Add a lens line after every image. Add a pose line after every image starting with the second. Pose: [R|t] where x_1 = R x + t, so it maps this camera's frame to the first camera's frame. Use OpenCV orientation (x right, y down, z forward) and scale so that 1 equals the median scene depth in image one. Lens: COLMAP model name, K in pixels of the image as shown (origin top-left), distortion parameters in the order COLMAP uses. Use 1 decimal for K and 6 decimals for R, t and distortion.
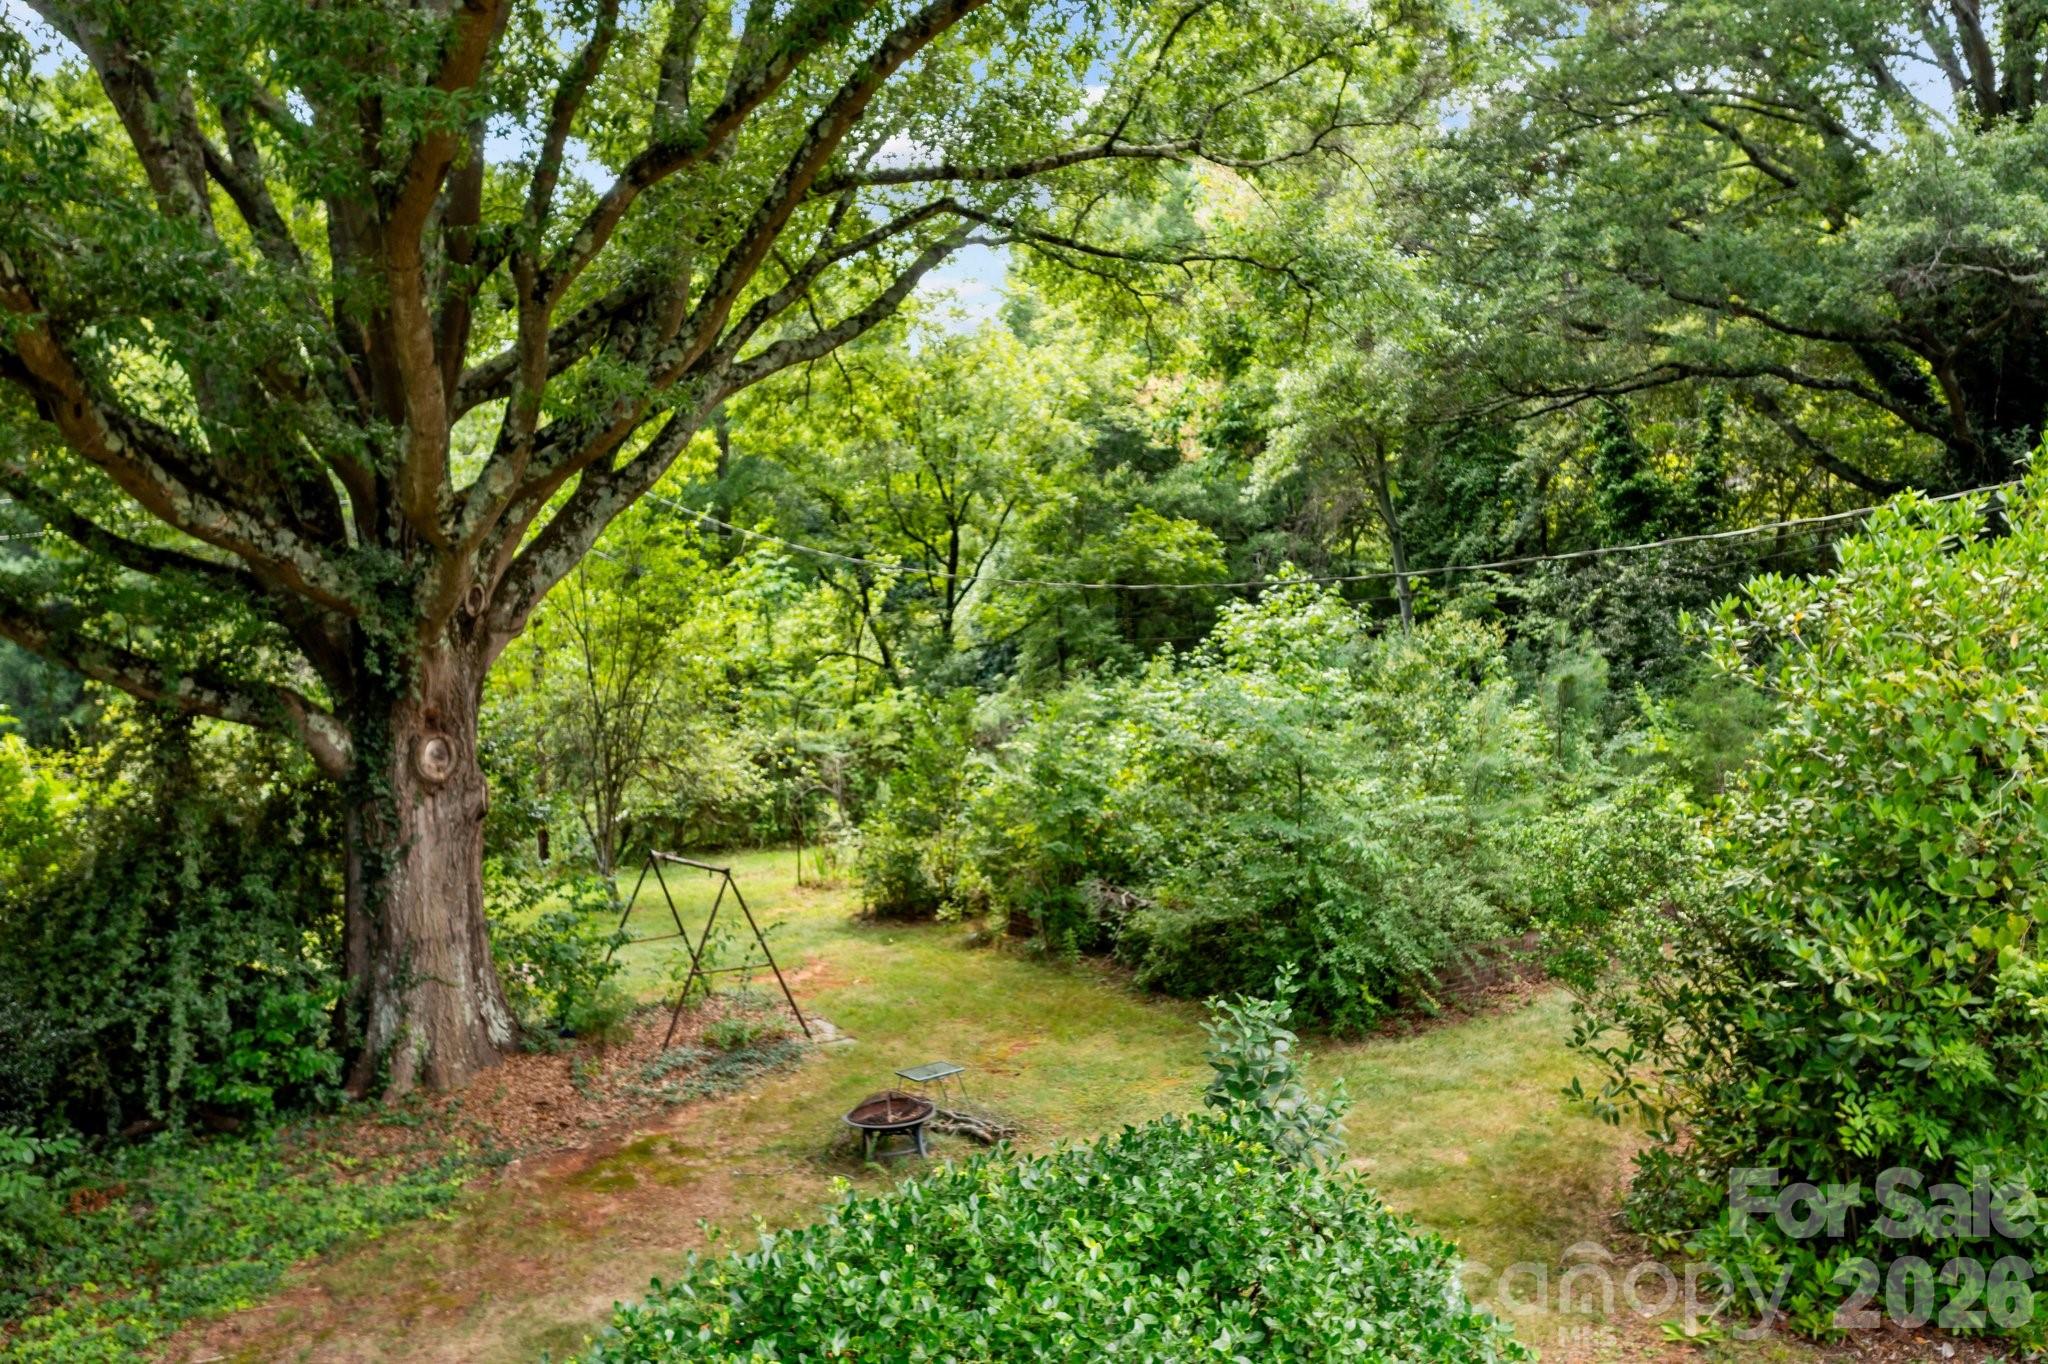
lens RADIAL K [[1610.0, 0, 1020.6], [0, 1610.0, 658.1], [0, 0, 1]] dist [0.000067, 0.007444]
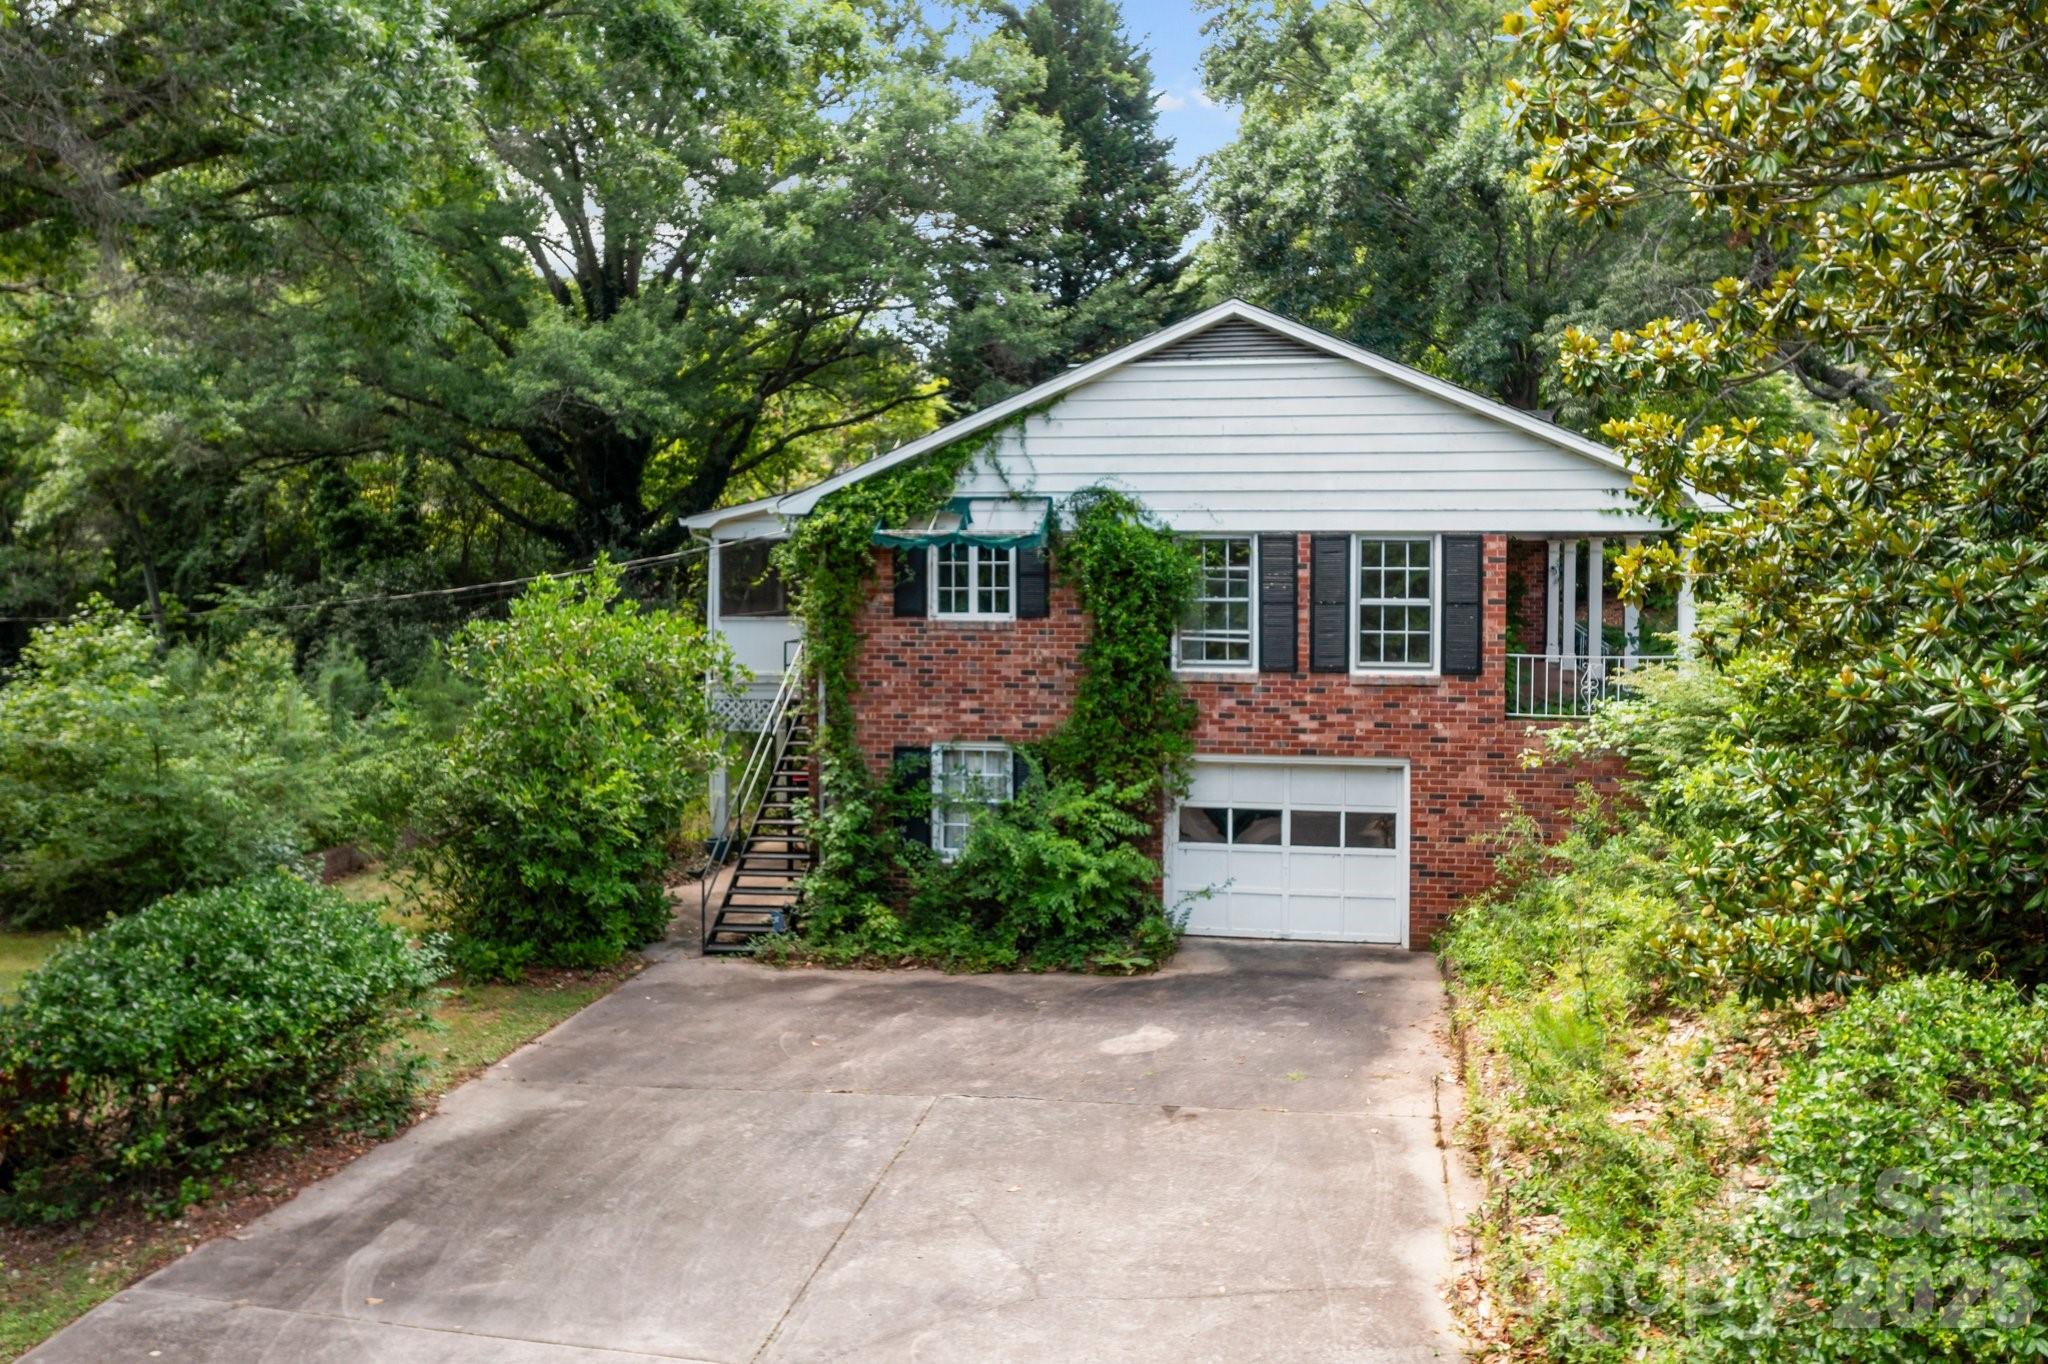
lens RADIAL K [[1610.0, 0, 1020.6], [0, 1610.0, 658.1], [0, 0, 1]] dist [0.000067, 0.007444]
pose [[0.713124, -0.031785, 0.700317, -0.241910], [0.028430, 0.999461, 0.016412, -0.011013], [-0.700461, 0.008206, 0.713644, -0.474590]]
